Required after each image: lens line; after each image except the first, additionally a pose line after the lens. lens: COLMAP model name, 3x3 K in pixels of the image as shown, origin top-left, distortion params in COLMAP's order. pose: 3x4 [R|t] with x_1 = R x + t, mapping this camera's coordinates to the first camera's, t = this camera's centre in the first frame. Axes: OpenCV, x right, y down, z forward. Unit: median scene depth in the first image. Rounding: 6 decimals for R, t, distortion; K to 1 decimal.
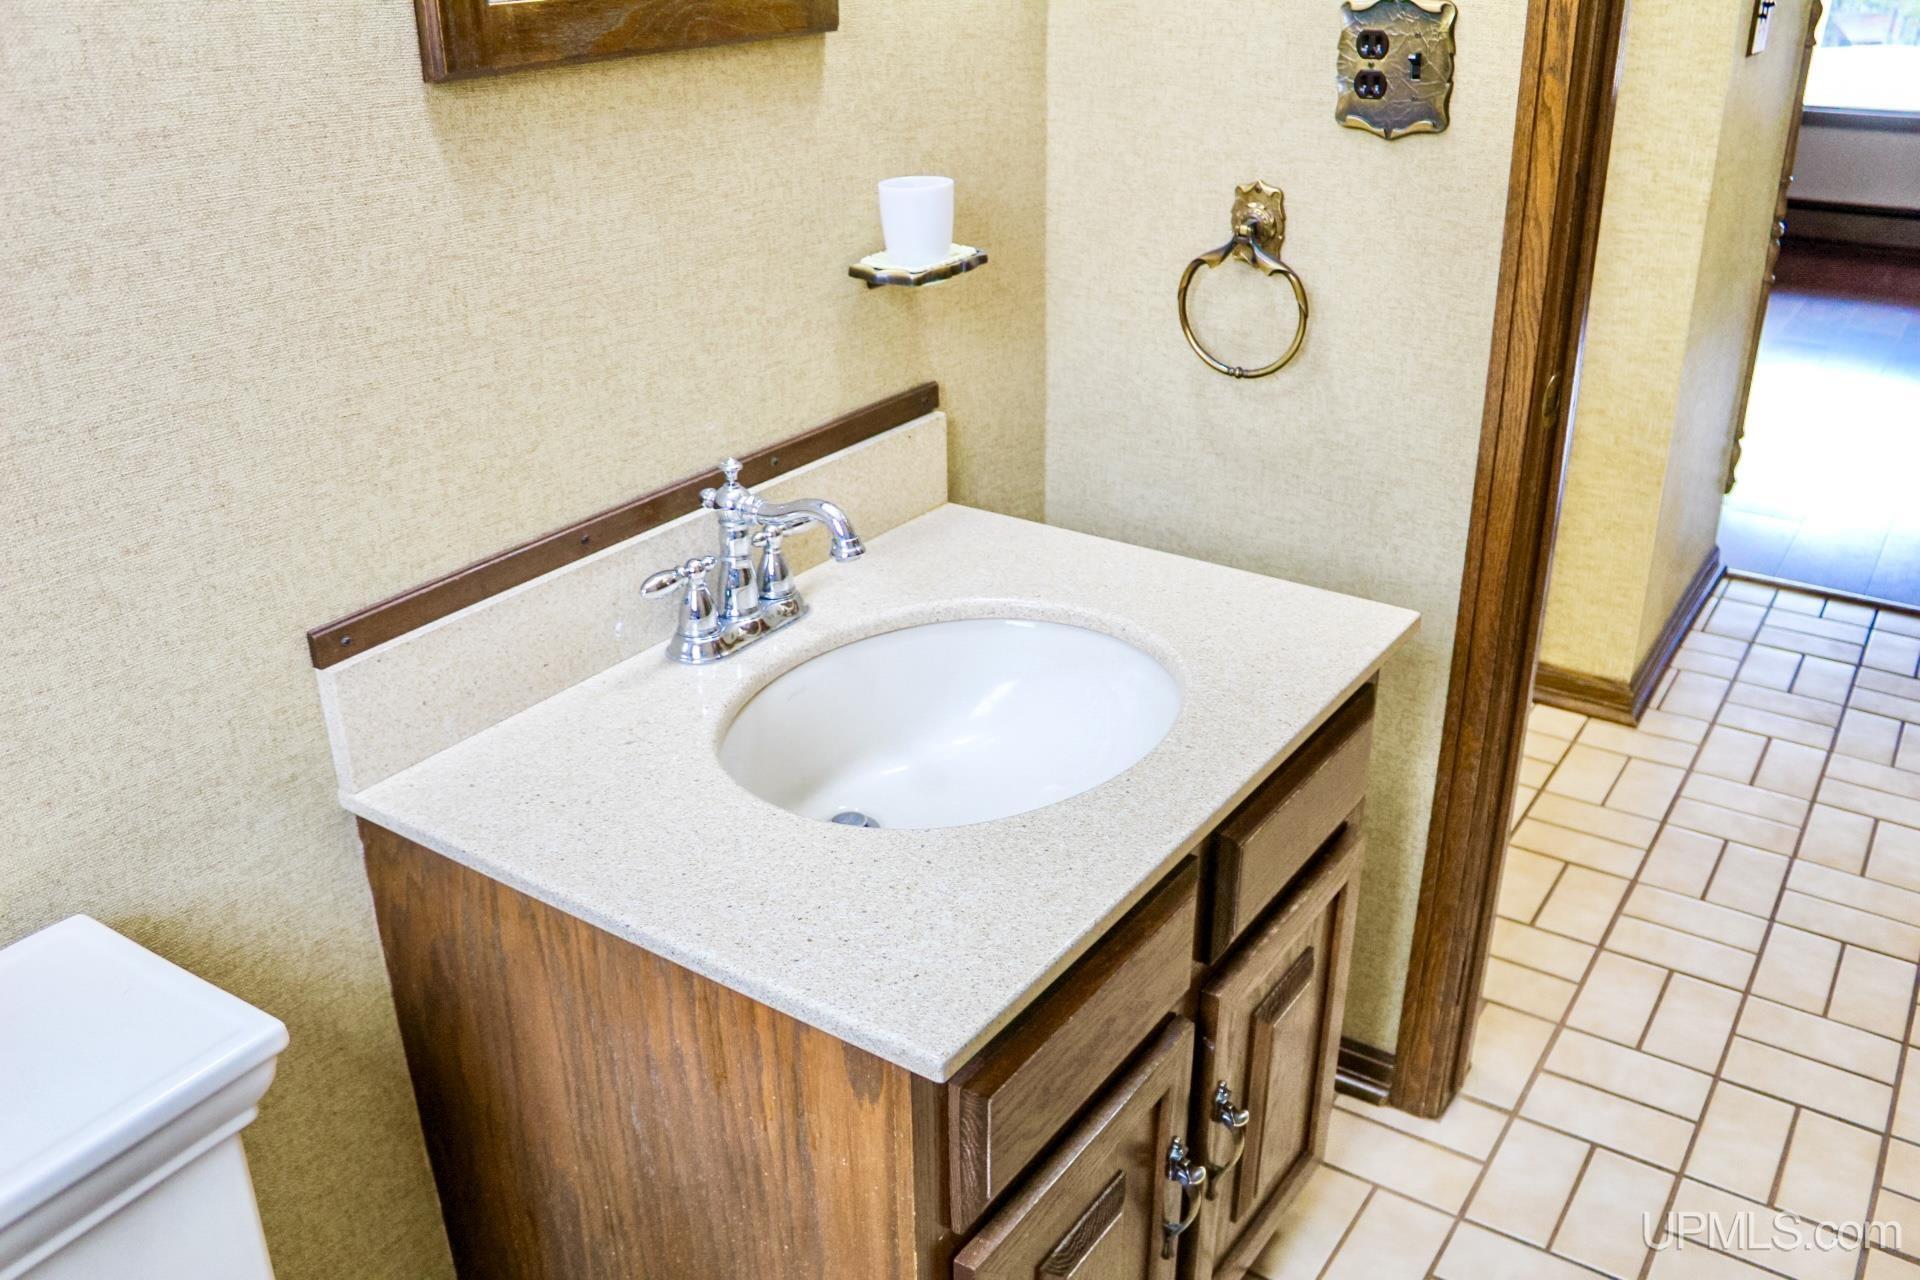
lens RADIAL K [[1590.1, 0, 960.0], [0, 1590.1, 640.0], [0, 0, 1]] dist [-0.170633, 0.133615]
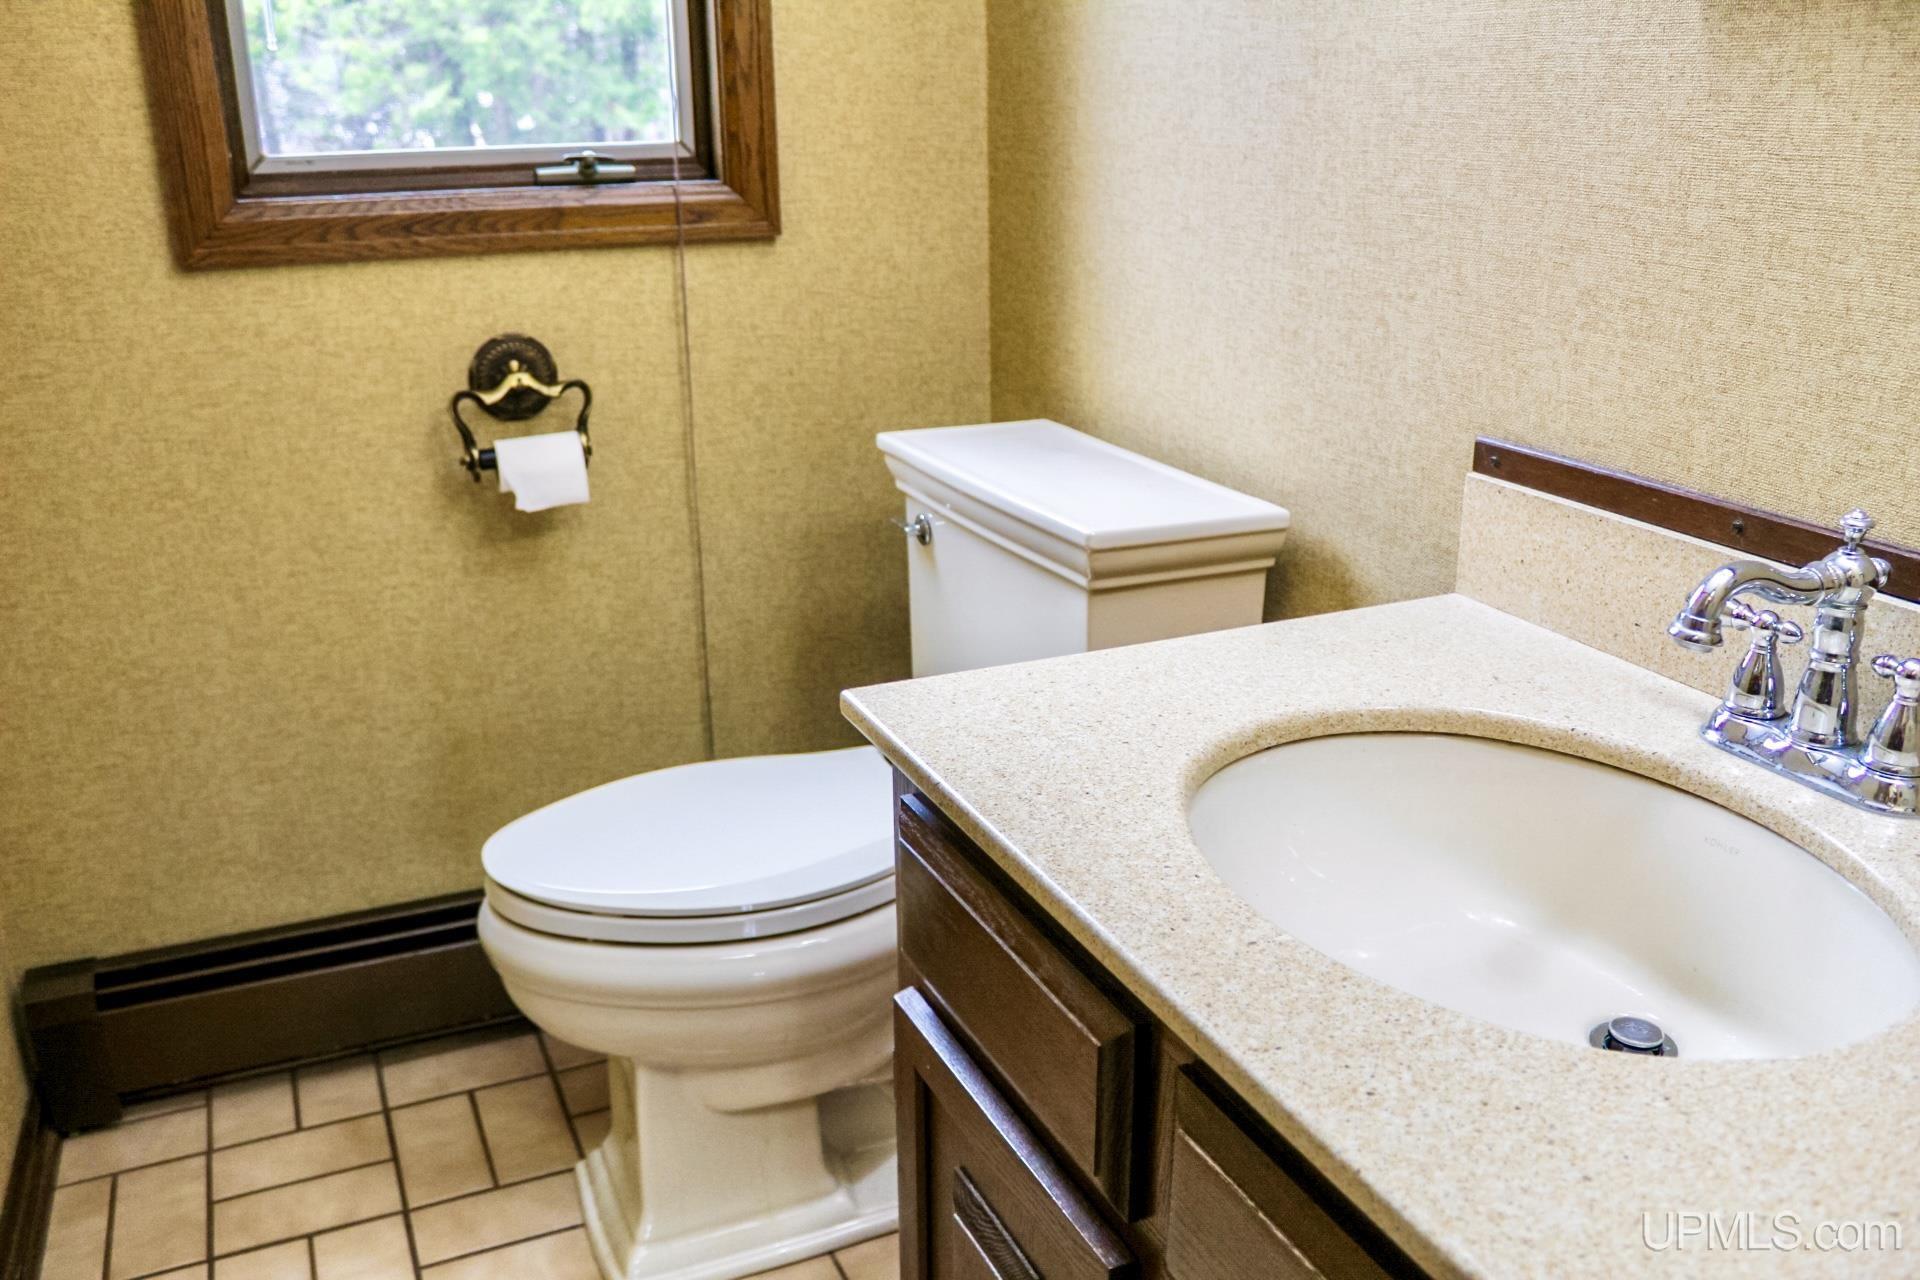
lens RADIAL K [[1590.1, 0, 960.0], [0, 1590.1, 640.0], [0, 0, 1]] dist [-0.170633, 0.133615]
pose [[-0.524437, 0.289705, -0.800648, 0.705320], [-0.331665, 0.796554, 0.505470, -0.323751], [0.784196, 0.530634, -0.321657, 1.113706]]
